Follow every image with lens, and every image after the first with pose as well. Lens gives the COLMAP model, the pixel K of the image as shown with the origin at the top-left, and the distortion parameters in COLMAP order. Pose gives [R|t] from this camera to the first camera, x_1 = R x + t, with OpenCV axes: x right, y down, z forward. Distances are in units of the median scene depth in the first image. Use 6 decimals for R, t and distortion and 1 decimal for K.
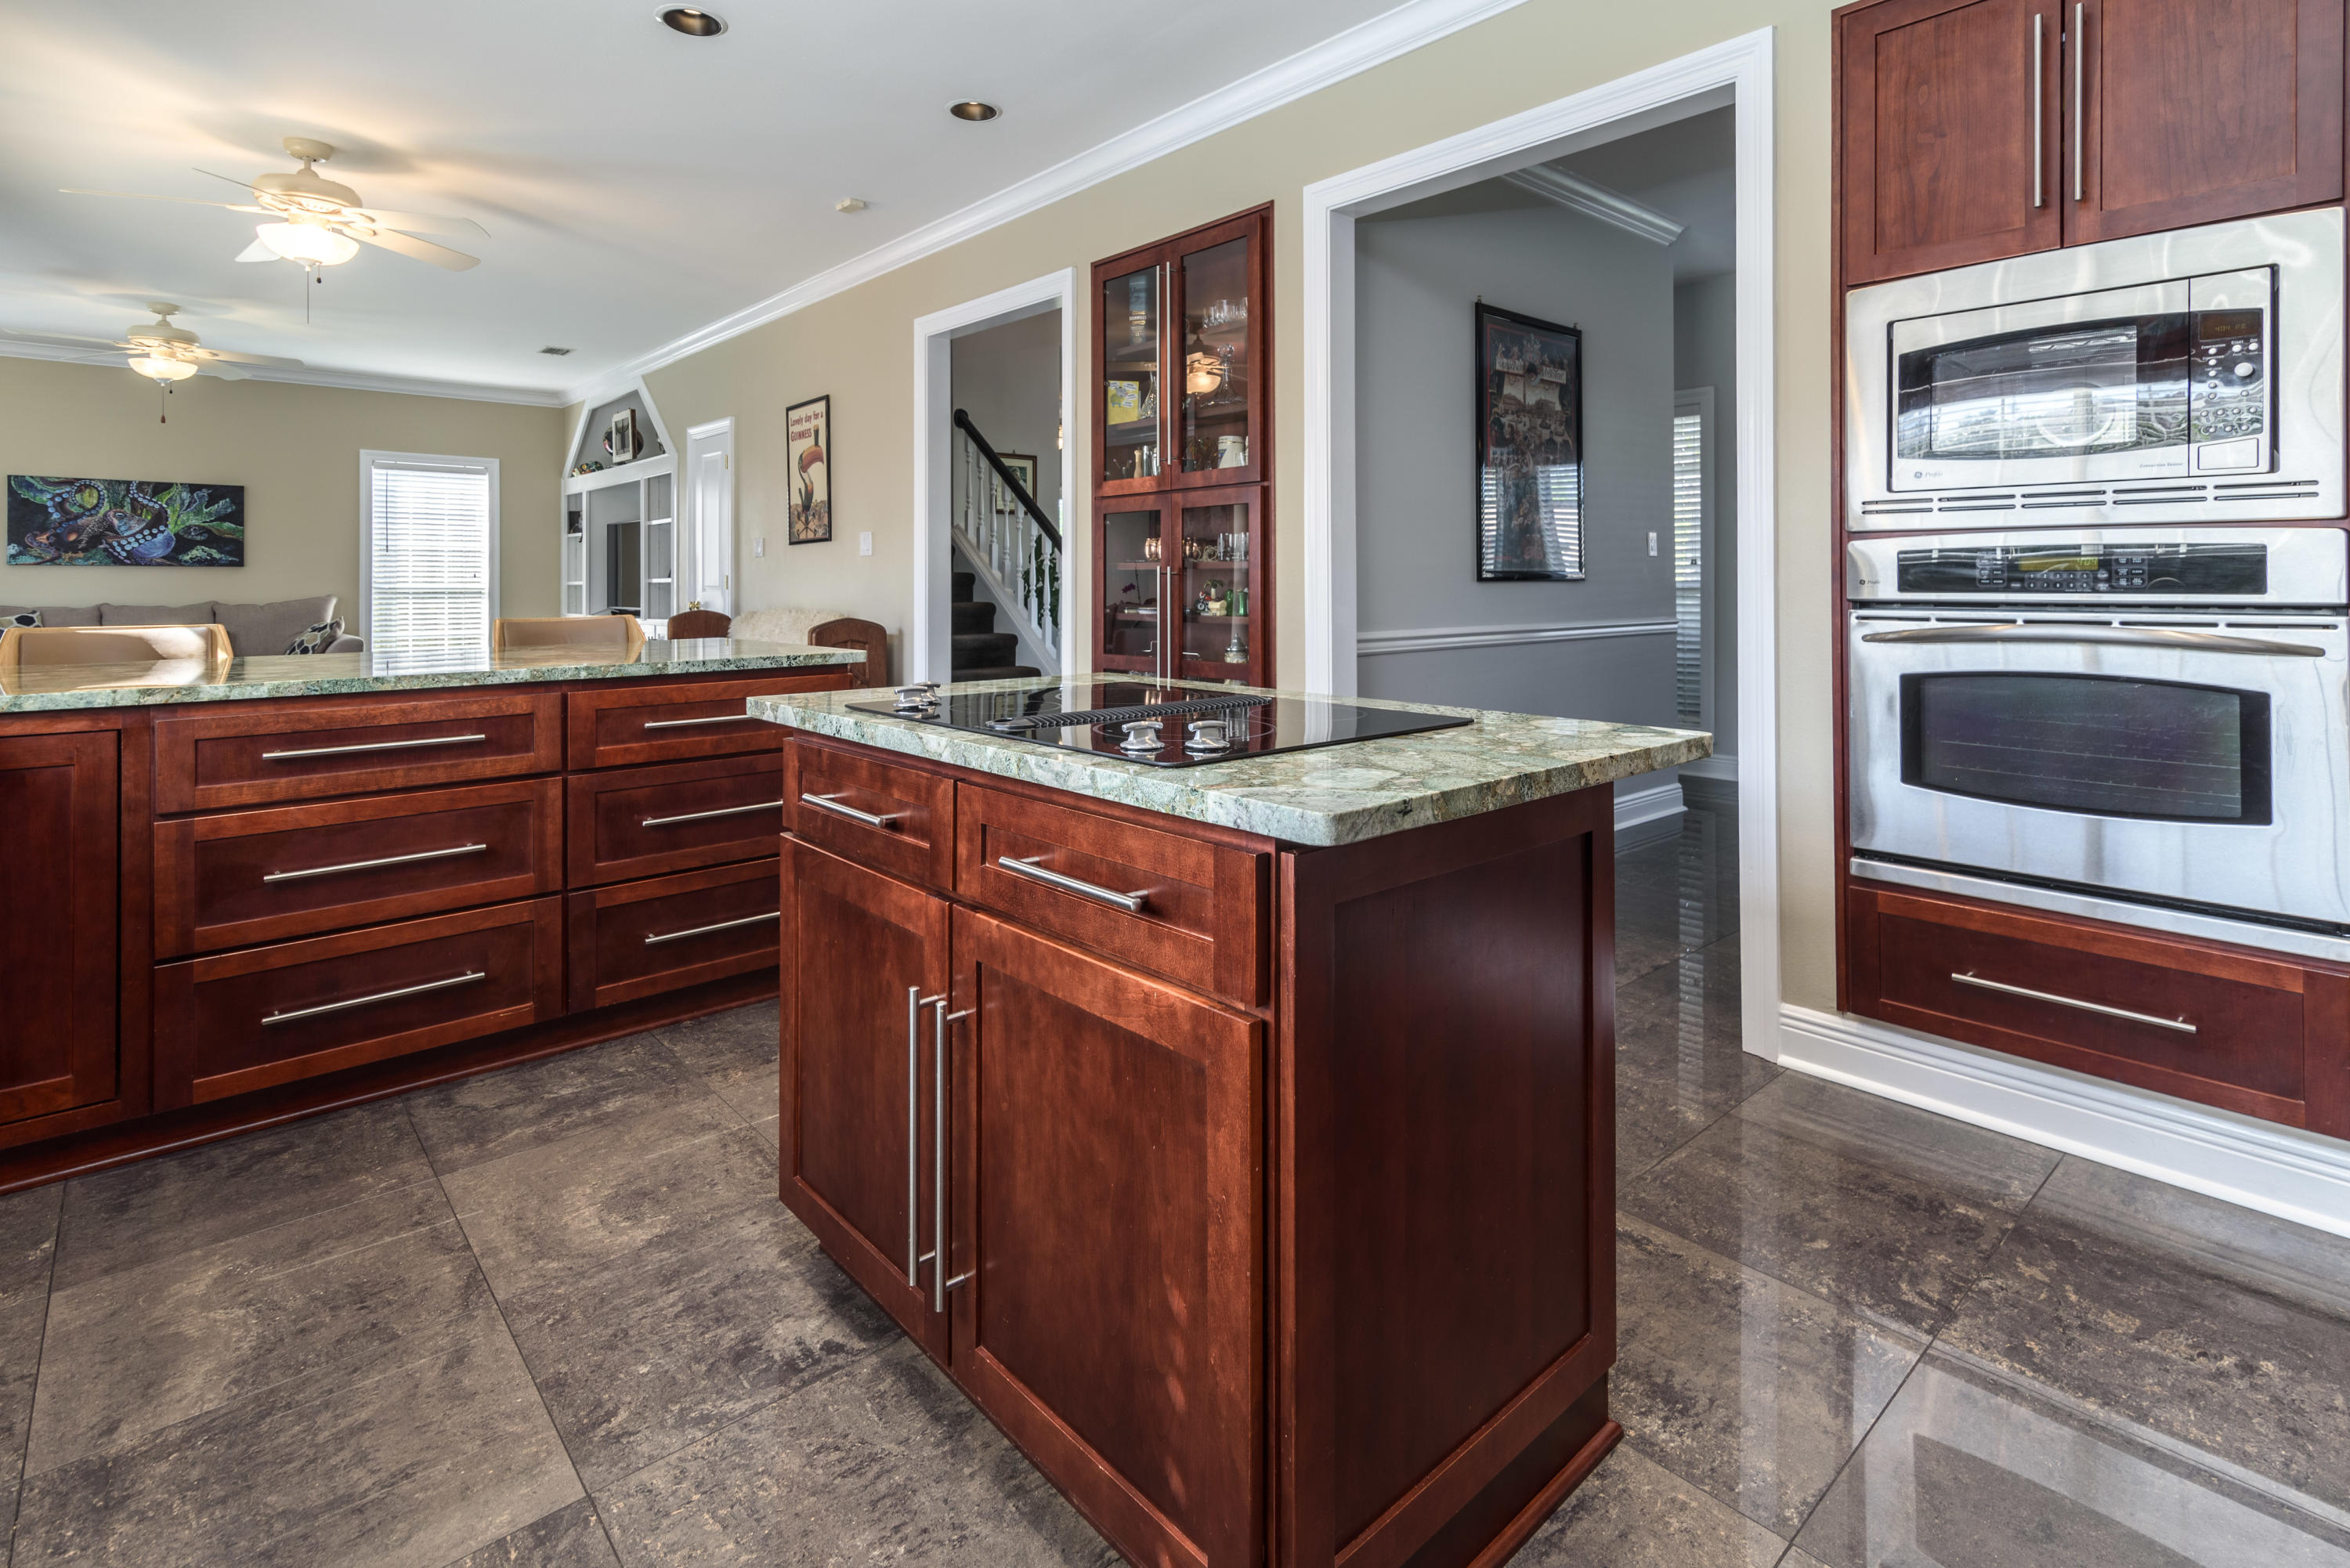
lens RADIAL K [[1140.2, 0, 1217.3], [0, 1140.2, 585.2], [0, 0, 1]] dist [0.013062, -0.001600]
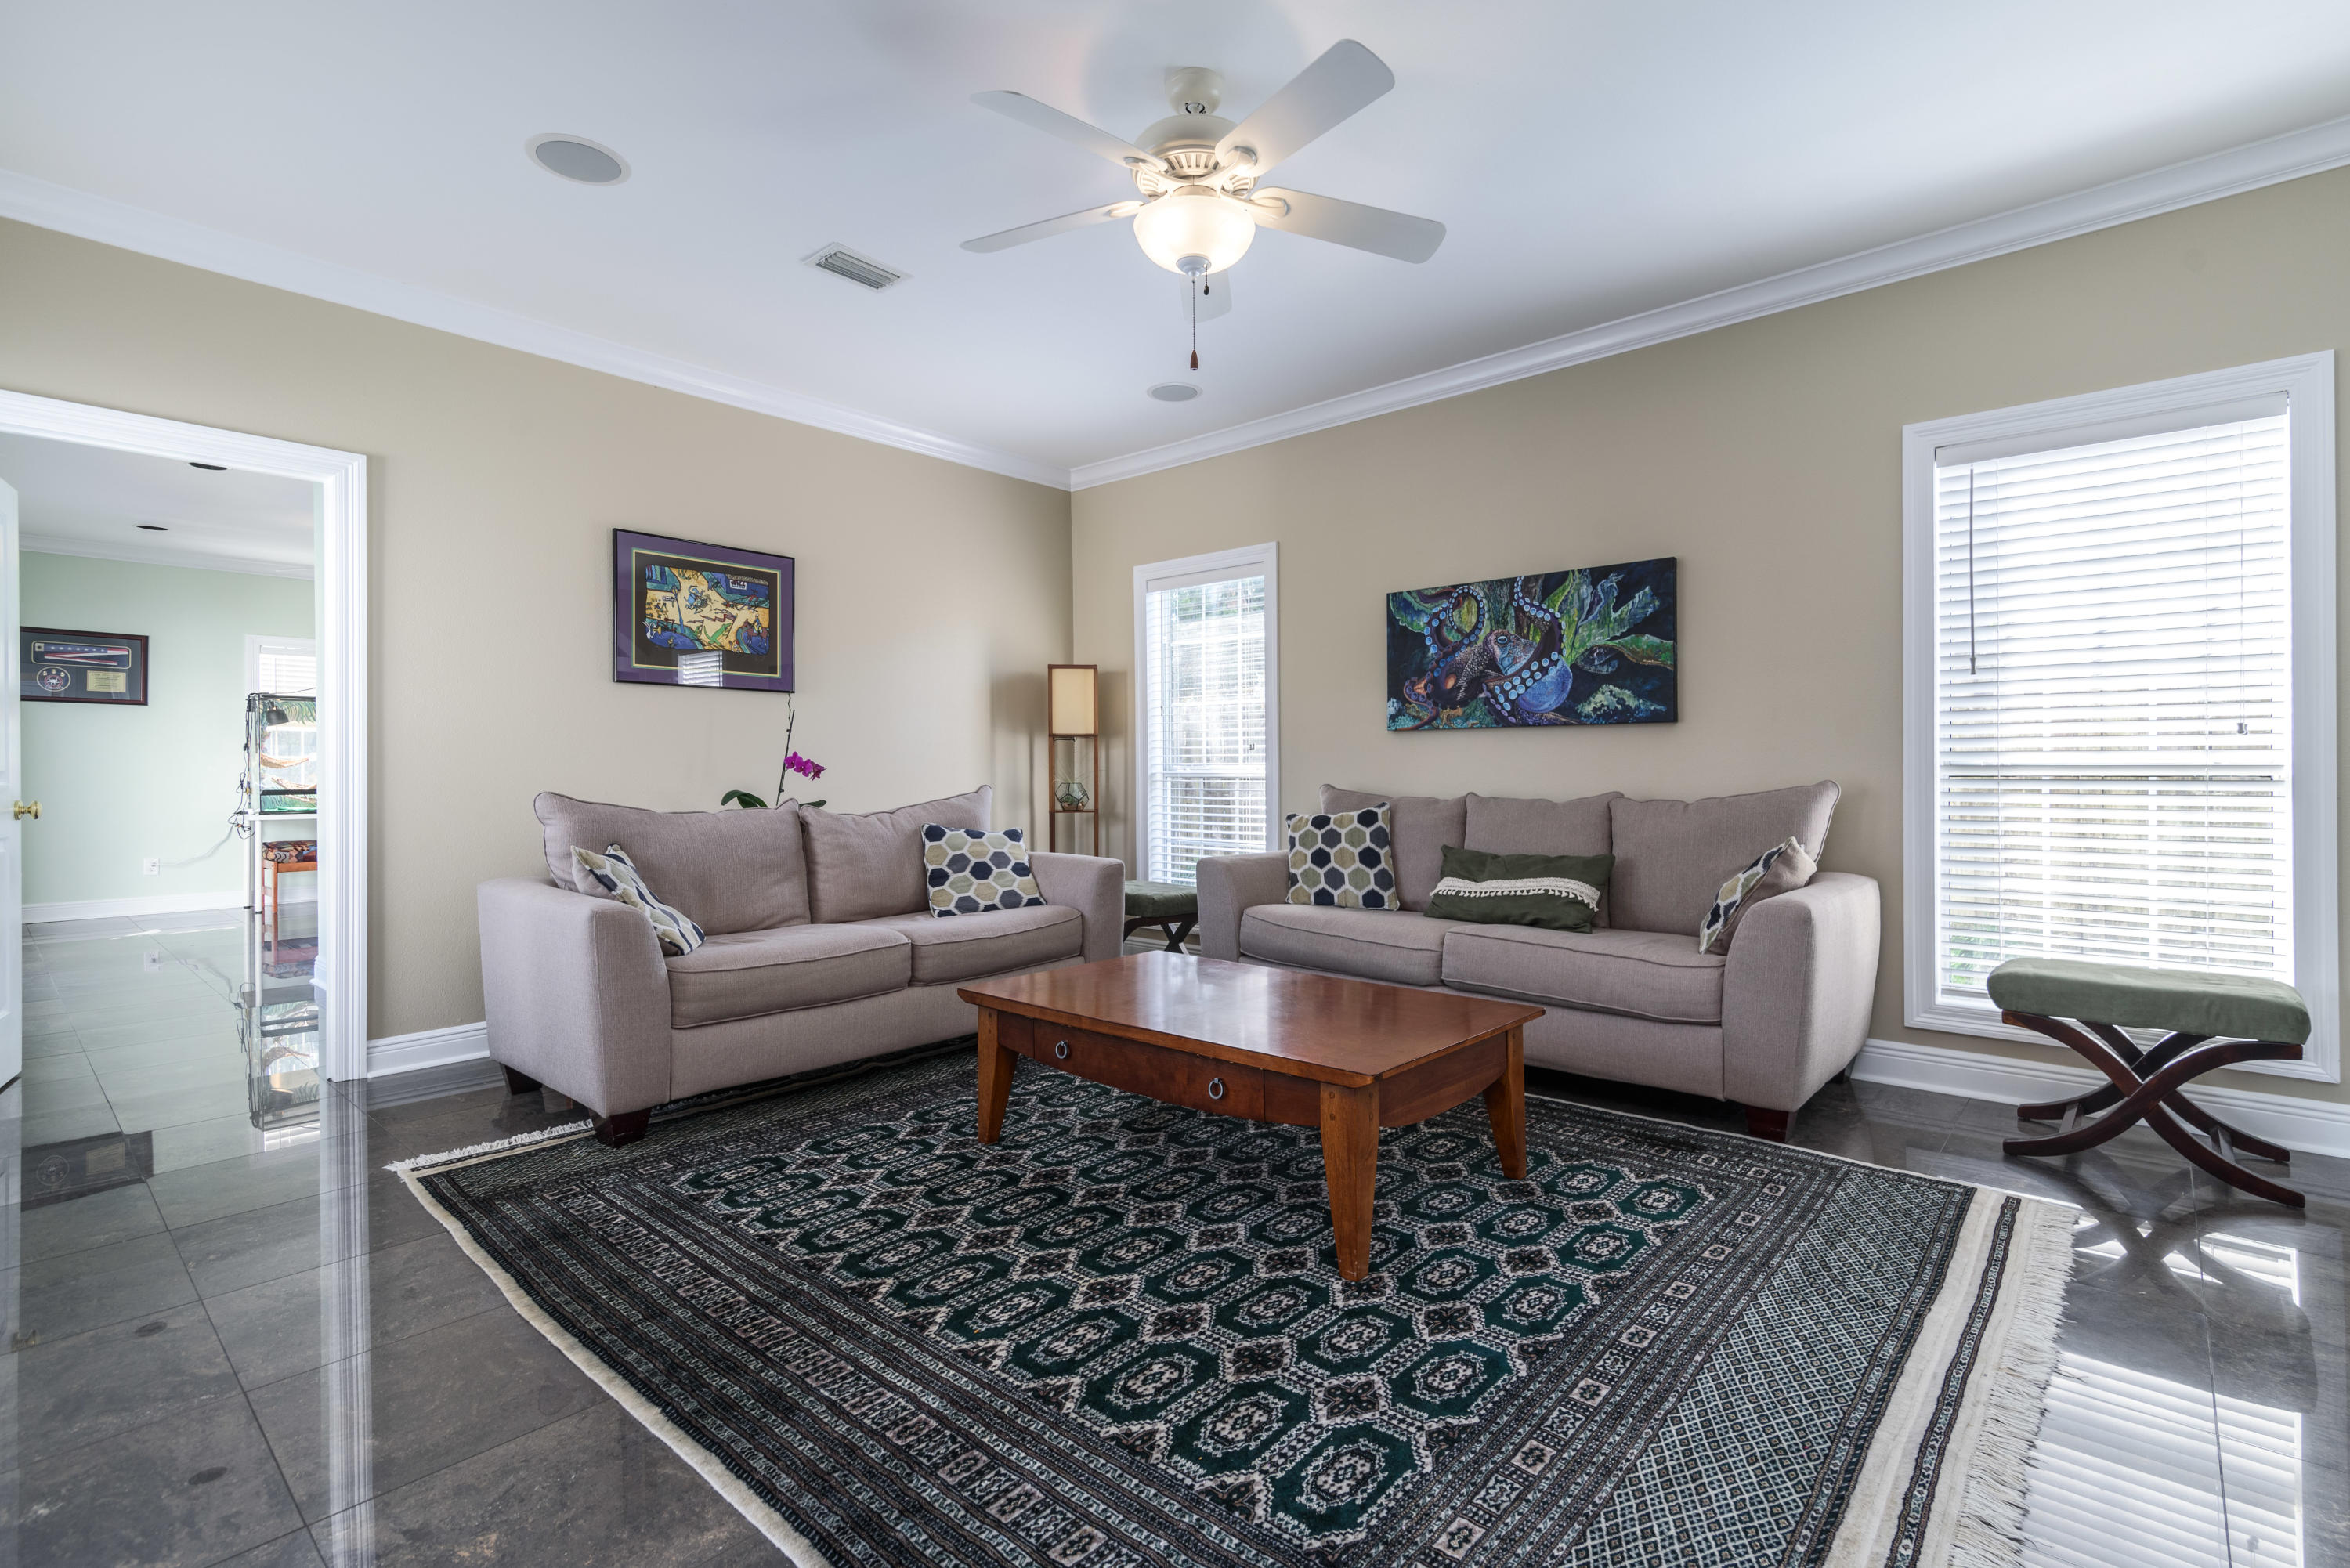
lens RADIAL K [[1067.1, 0, 1212.6], [0, 1067.1, 770.7], [0, 0, 1]] dist [0.014144, -0.002117]
pose [[0.099275, 0.000738, -0.995060, -0.549076], [0.000760, 0.999999, 0.000818, 0.004736], [0.995060, -0.000838, 0.099275, 1.005418]]
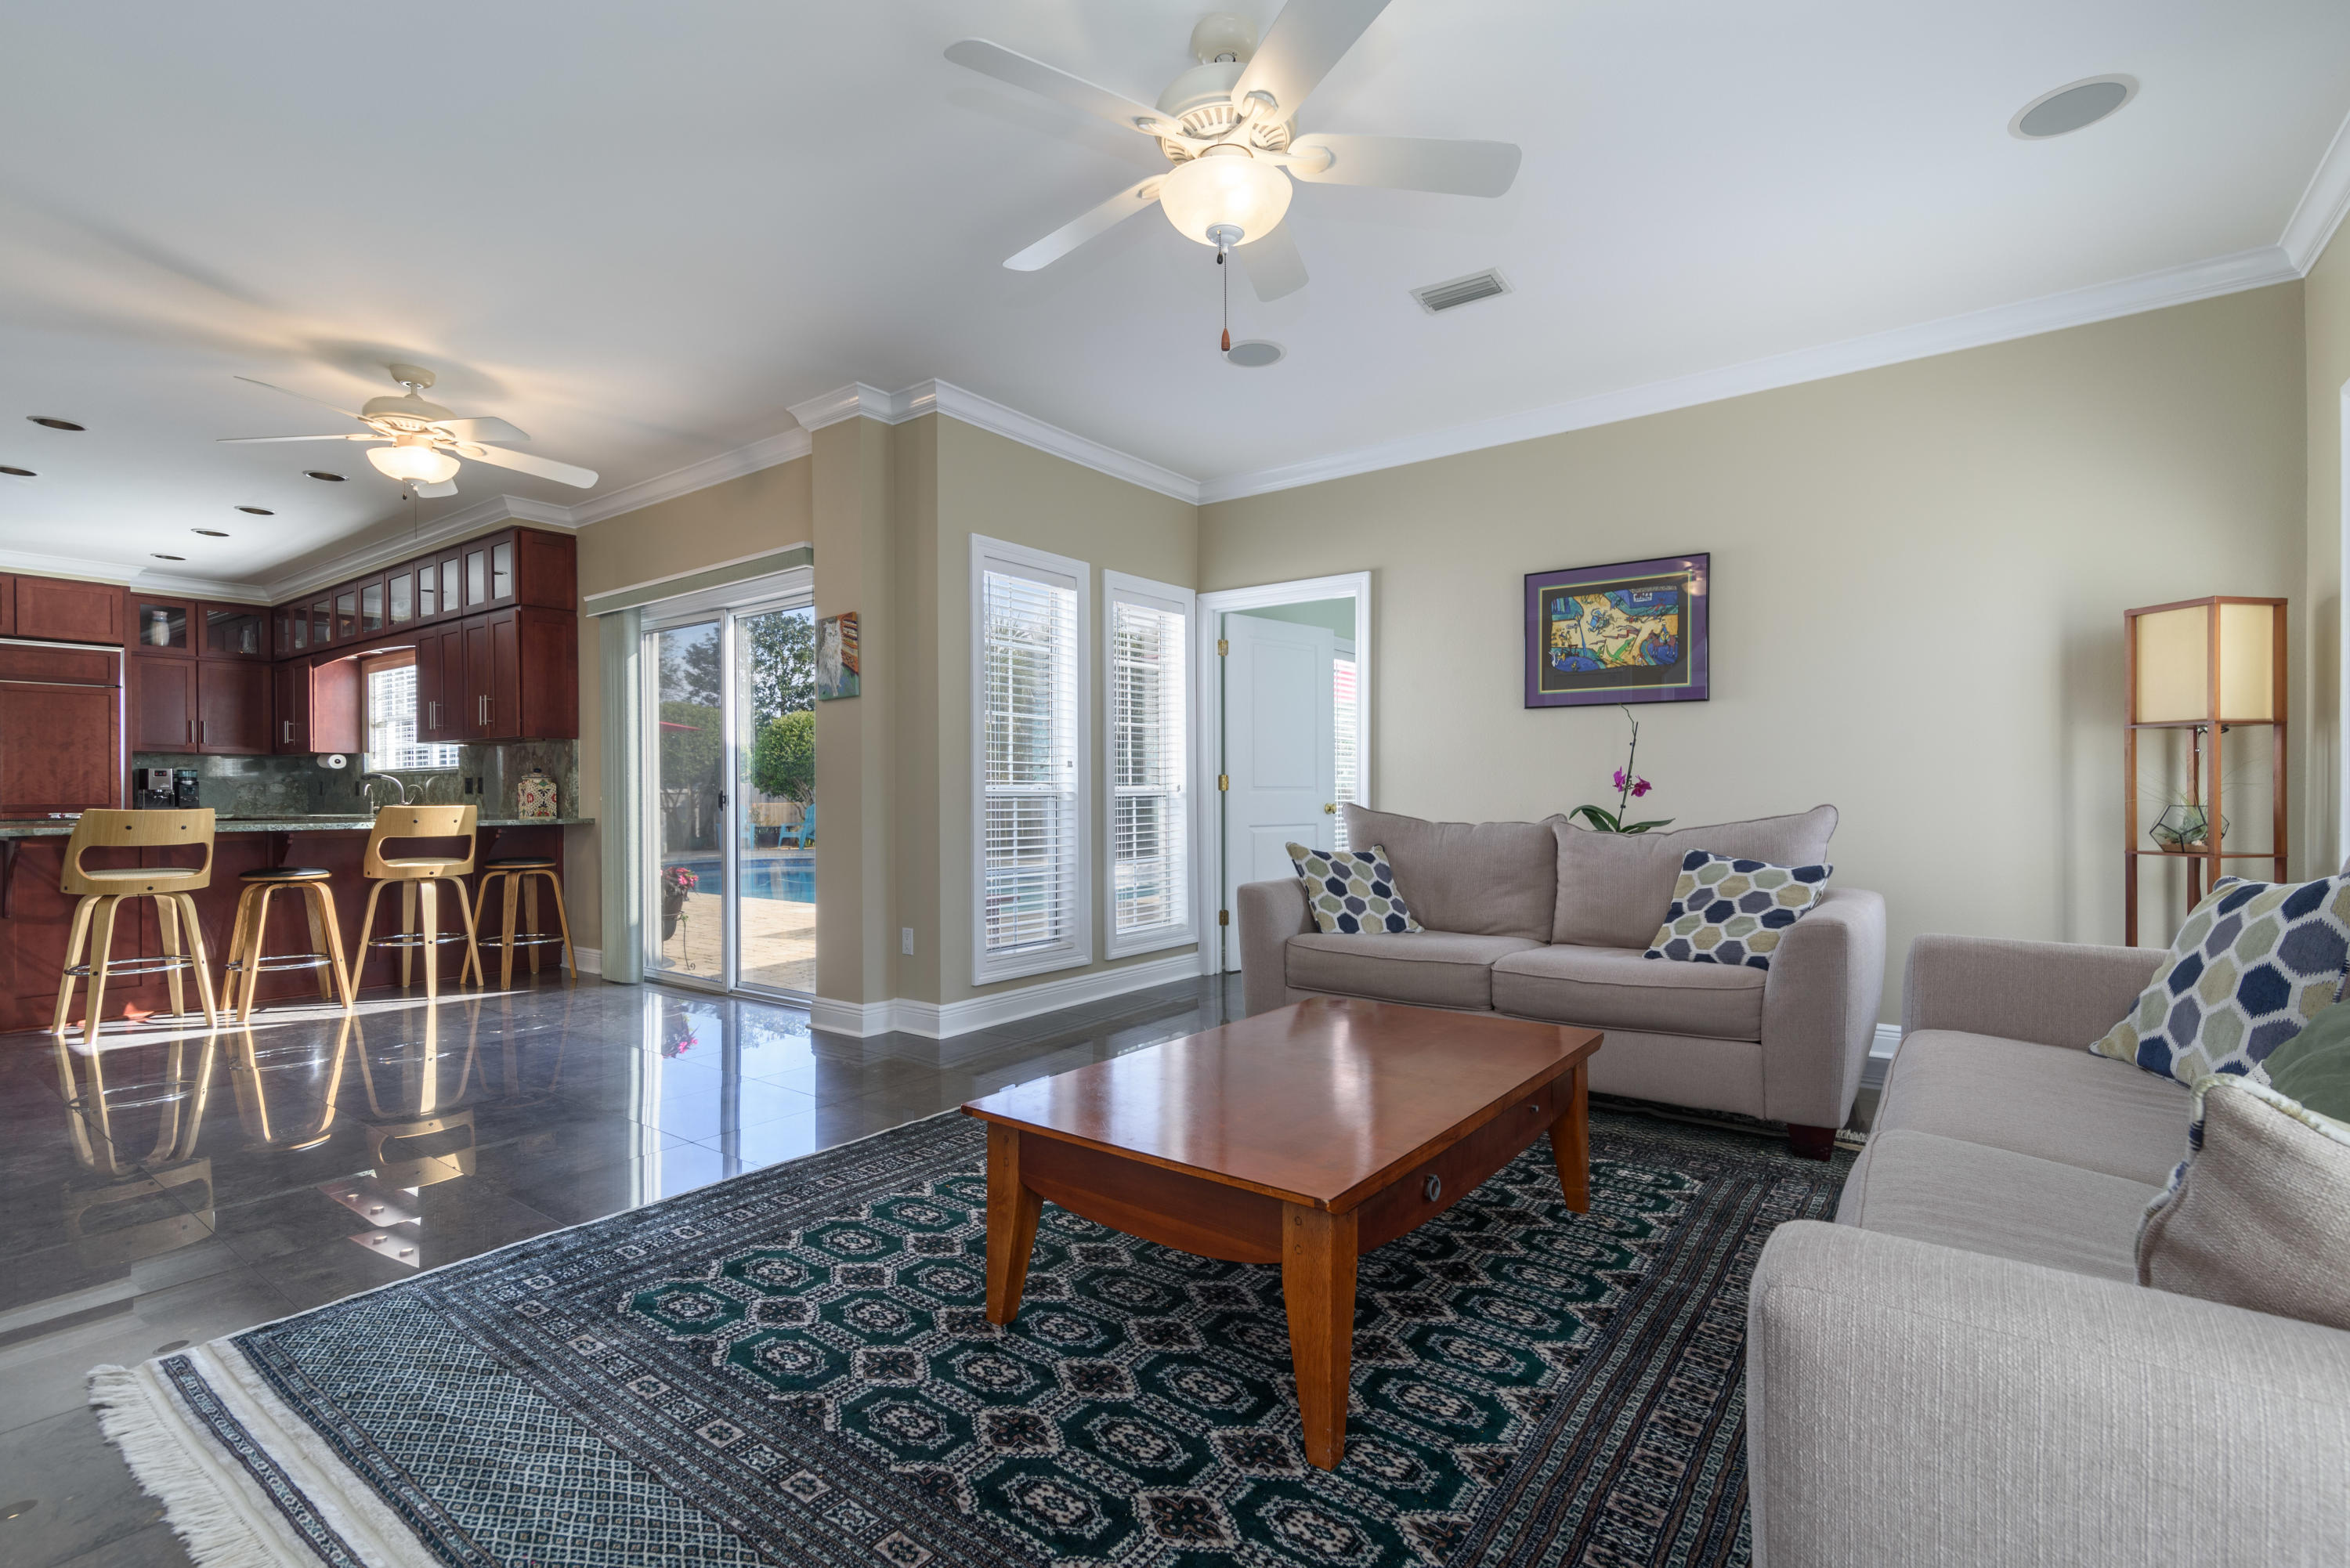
lens RADIAL K [[1067.1, 0, 1189.4], [0, 1067.1, 796.6], [0, 0, 1]] dist [0.014144, -0.002117]
pose [[-0.984145, 0.006668, -0.177240, -0.908275], [0.005263, 0.999951, 0.008393, 0.004618], [0.177287, 0.007327, -0.984132, 1.443731]]
